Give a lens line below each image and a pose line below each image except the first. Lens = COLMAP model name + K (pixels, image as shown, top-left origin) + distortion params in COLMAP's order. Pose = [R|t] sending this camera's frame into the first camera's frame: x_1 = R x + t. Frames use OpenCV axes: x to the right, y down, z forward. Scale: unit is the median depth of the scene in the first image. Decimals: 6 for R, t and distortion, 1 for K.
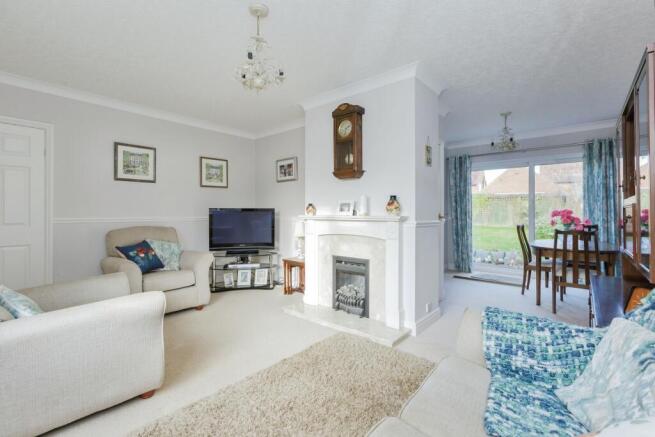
lens RADIAL K [[302.2, 0, 326.1], [0, 302.2, 214.8], [0, 0, 1]] dist [0.003328, 0.001030]
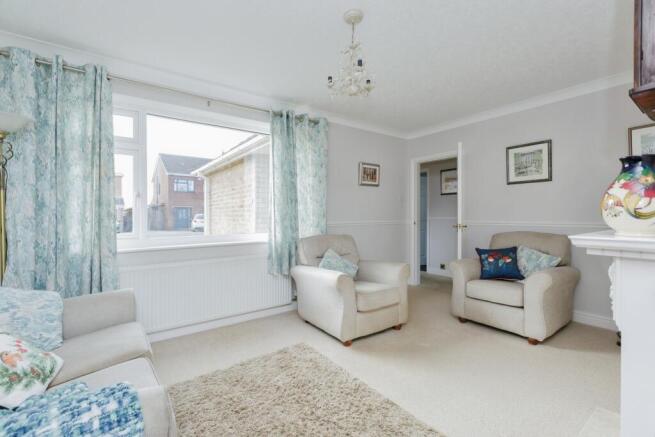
lens RADIAL K [[302.2, 0, 328.3], [0, 302.2, 216.7], [0, 0, 1]] dist [0.003328, 0.001030]
pose [[-0.233373, 0.005853, -0.972370, 0.427828], [-0.002873, 0.999973, 0.006709, -0.011074], [0.972383, 0.004360, -0.233350, 0.644486]]
